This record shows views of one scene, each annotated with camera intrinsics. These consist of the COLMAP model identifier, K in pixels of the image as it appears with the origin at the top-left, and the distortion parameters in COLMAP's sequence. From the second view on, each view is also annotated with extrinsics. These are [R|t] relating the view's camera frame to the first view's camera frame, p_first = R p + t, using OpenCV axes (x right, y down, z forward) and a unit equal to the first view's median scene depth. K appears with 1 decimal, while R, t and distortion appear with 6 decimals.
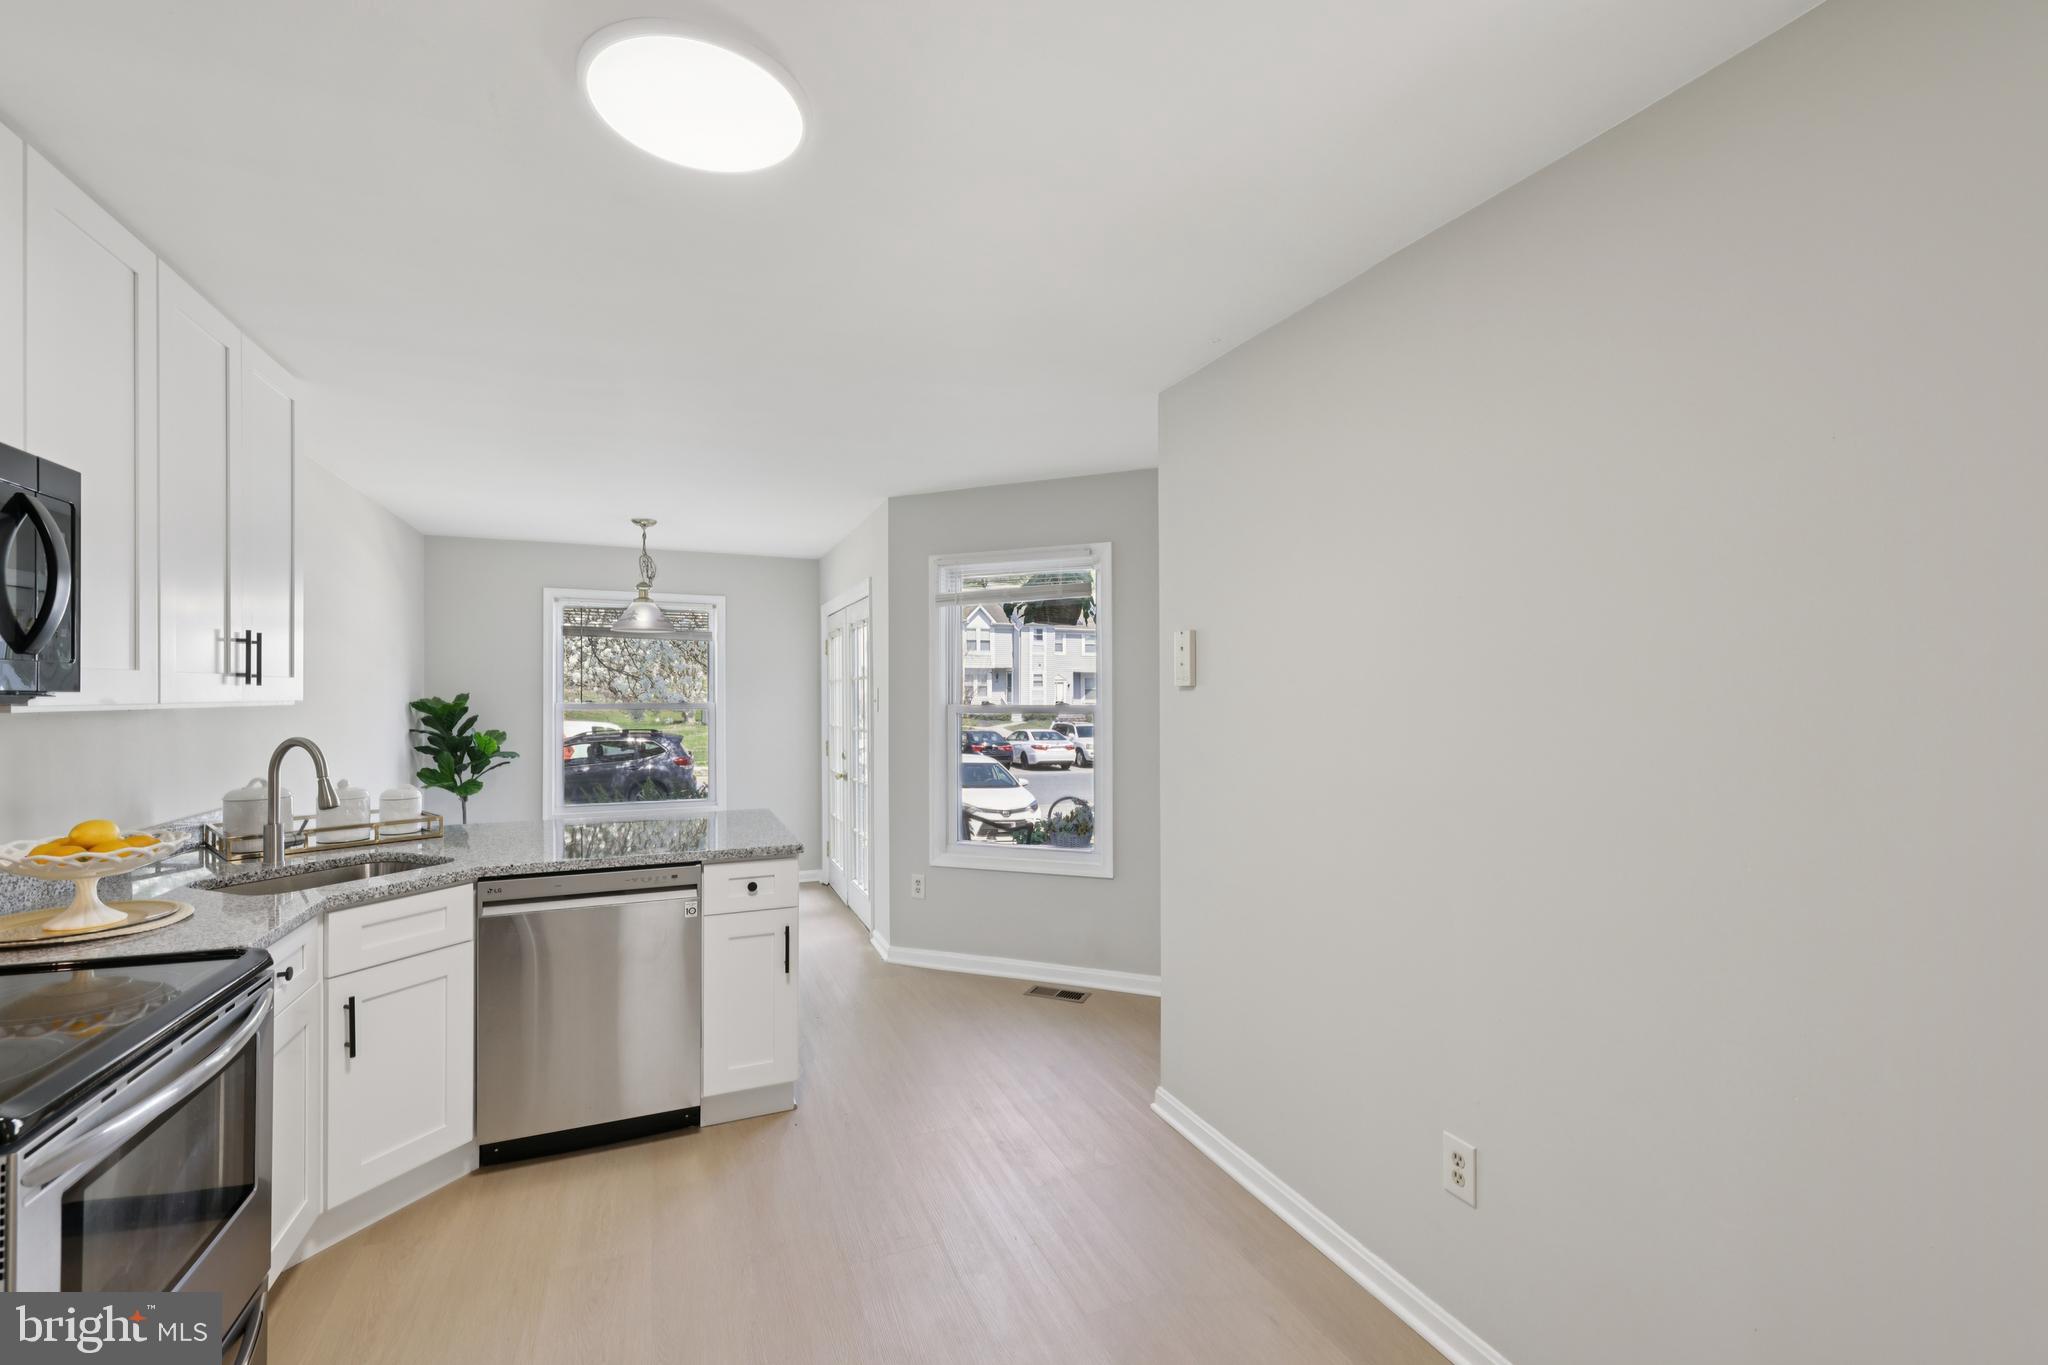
lens RADIAL K [[867.9, 0, 1035.1], [0, 867.9, 691.8], [0, 0, 1]] dist [0.000008, -0.000065]
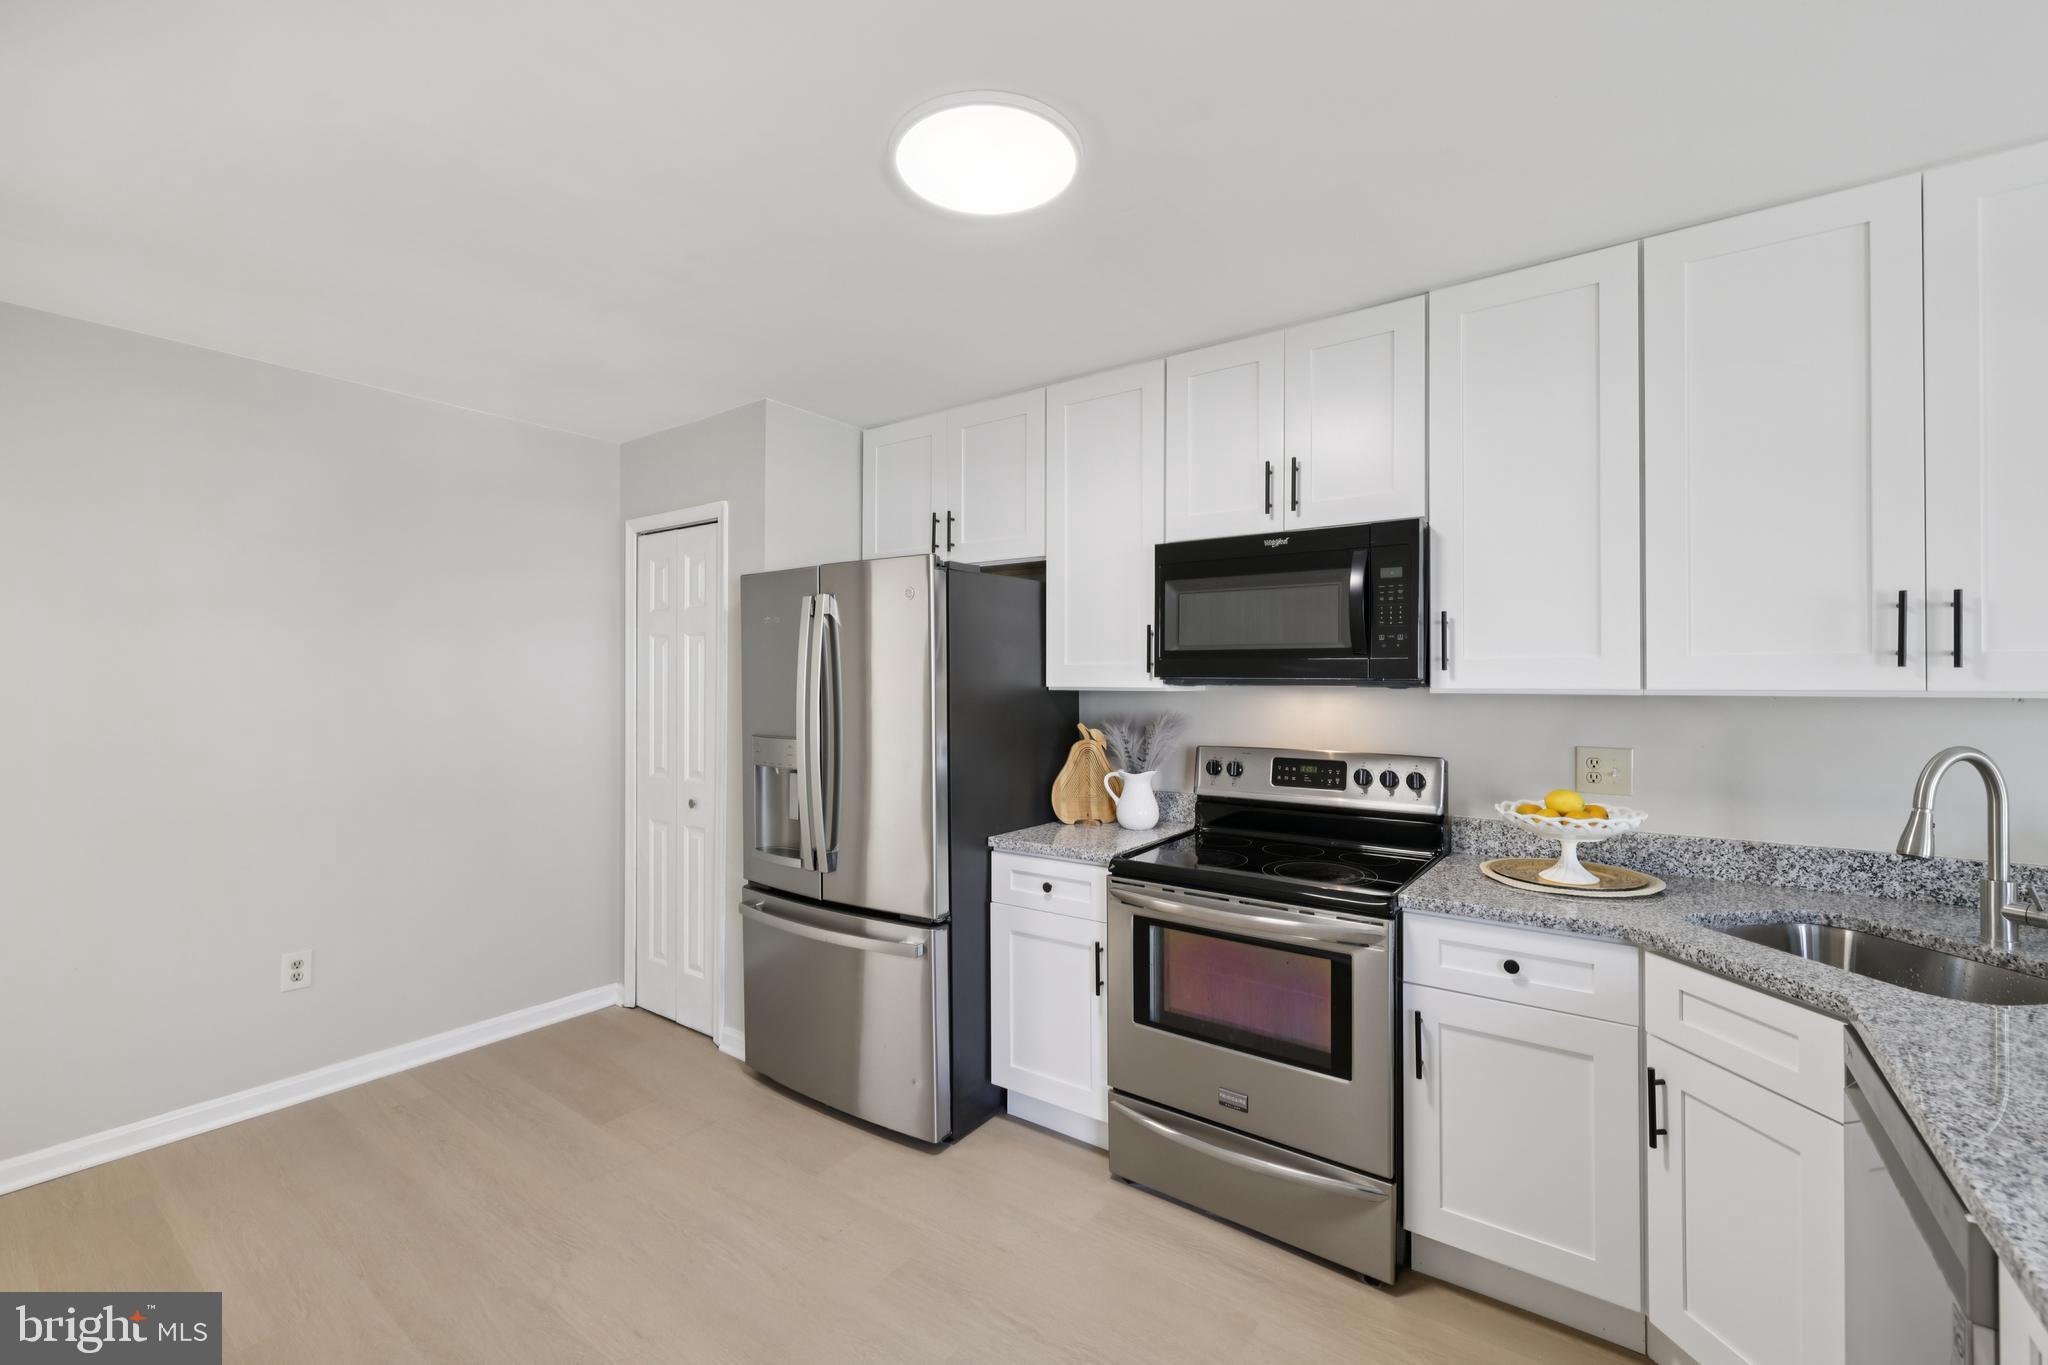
lens RADIAL K [[867.9, 0, 1033.6], [0, 867.9, 671.7], [0, 0, 1]] dist [0.000008, -0.000065]
pose [[-0.861498, -0.004639, -0.507740, 0.041458], [0.001855, 0.999923, -0.012282, 0.001711], [0.507758, -0.011523, -0.861423, 0.661519]]
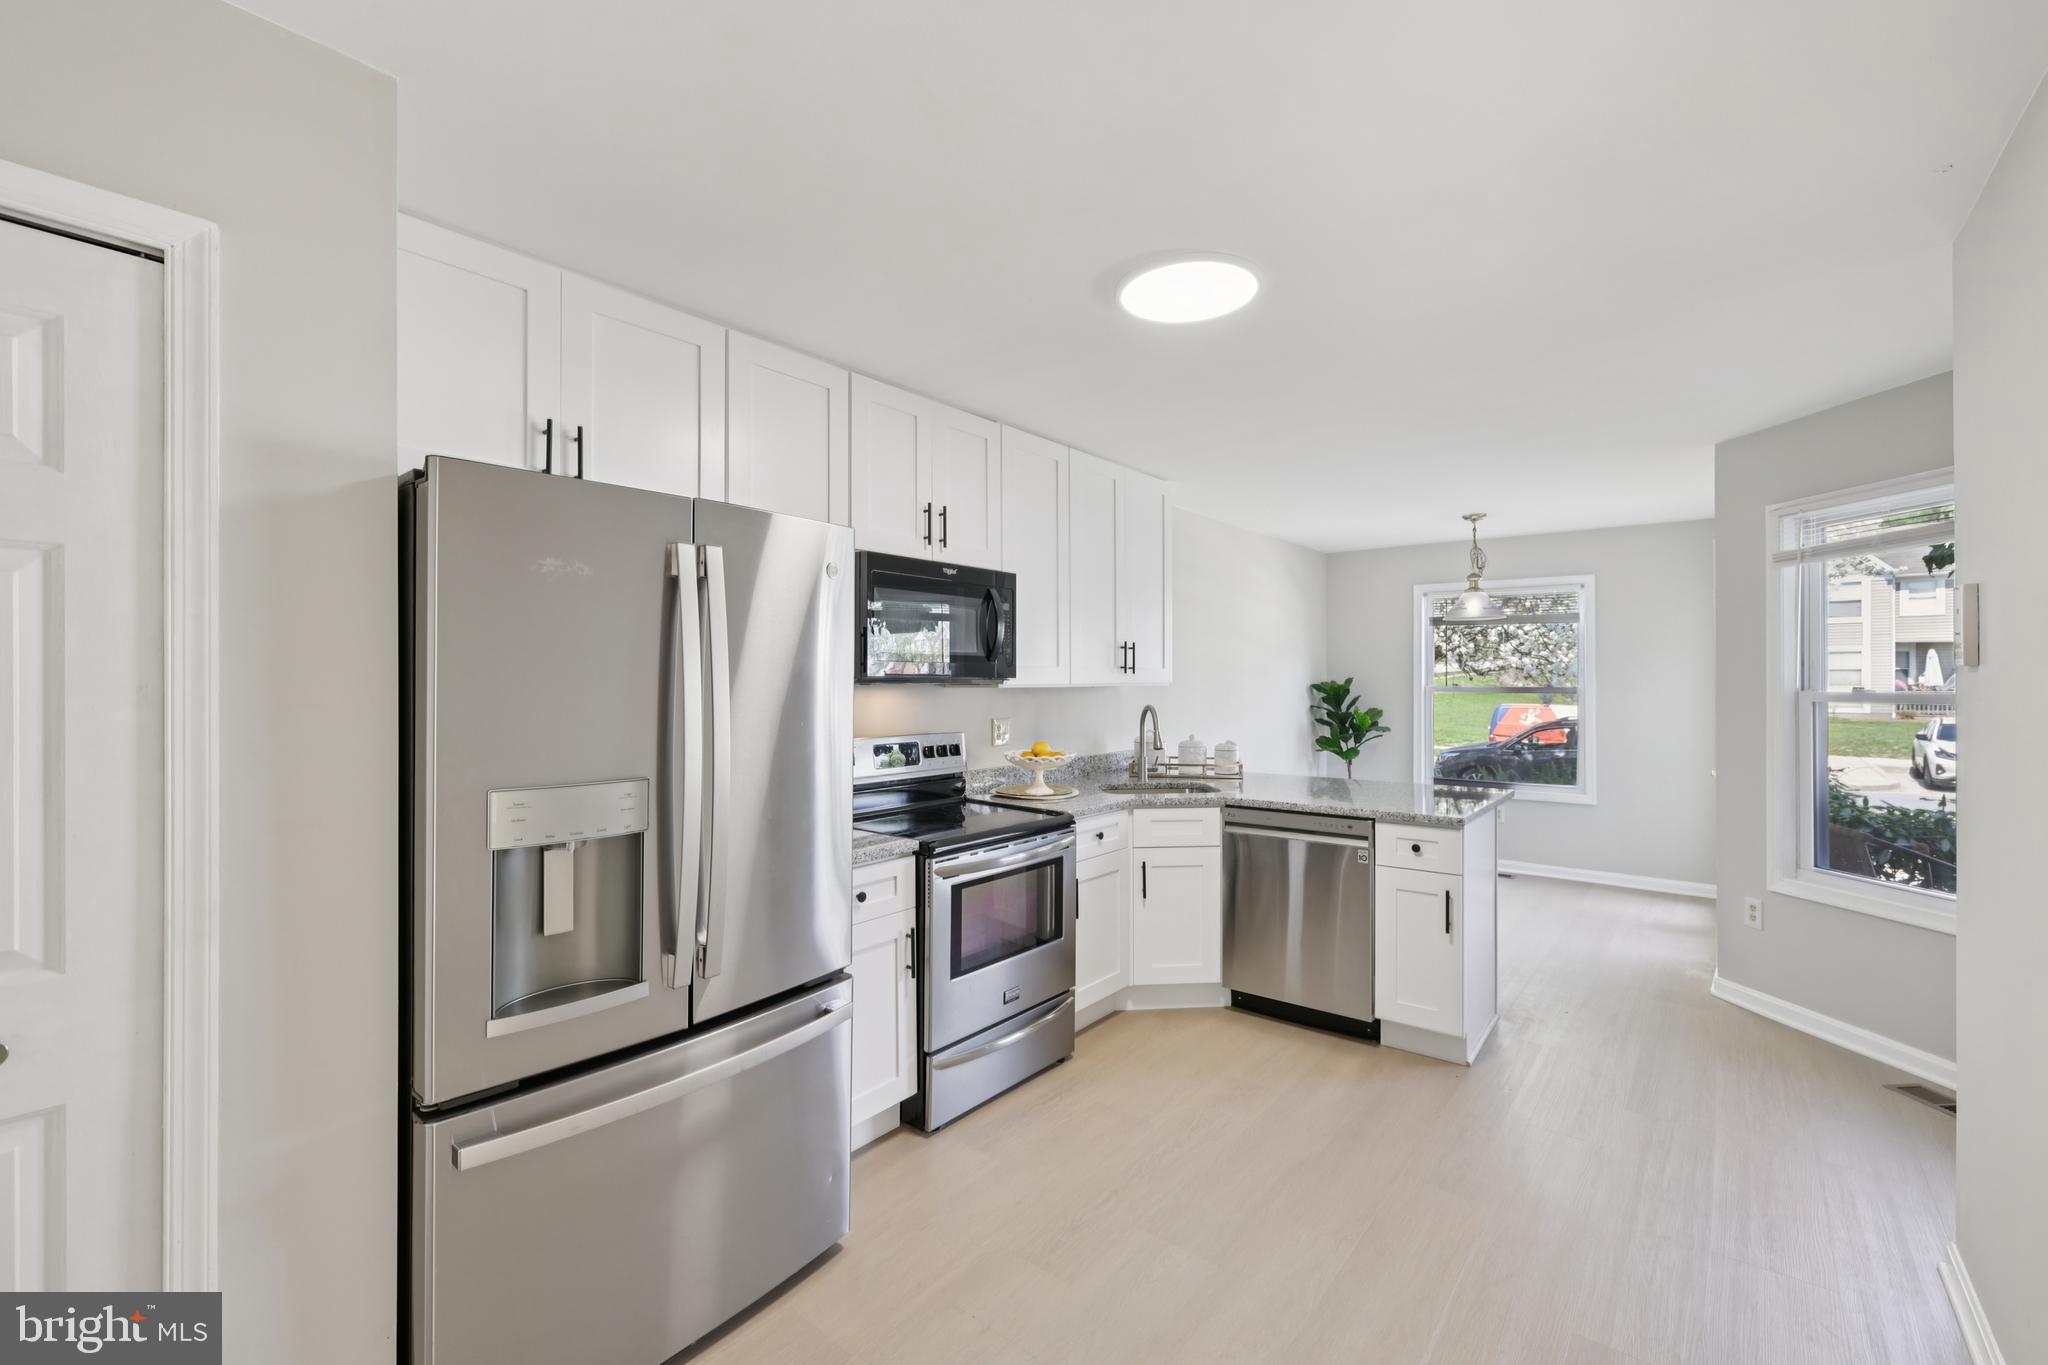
lens RADIAL K [[867.9, 0, 1014.9], [0, 867.9, 677.5], [0, 0, 1]] dist [0.000008, -0.000065]
pose [[0.462179, -0.002607, -0.886783, 0.269399], [0.004777, 0.999988, -0.000451, -0.000195], [0.886774, -0.004028, 0.462186, 0.008071]]
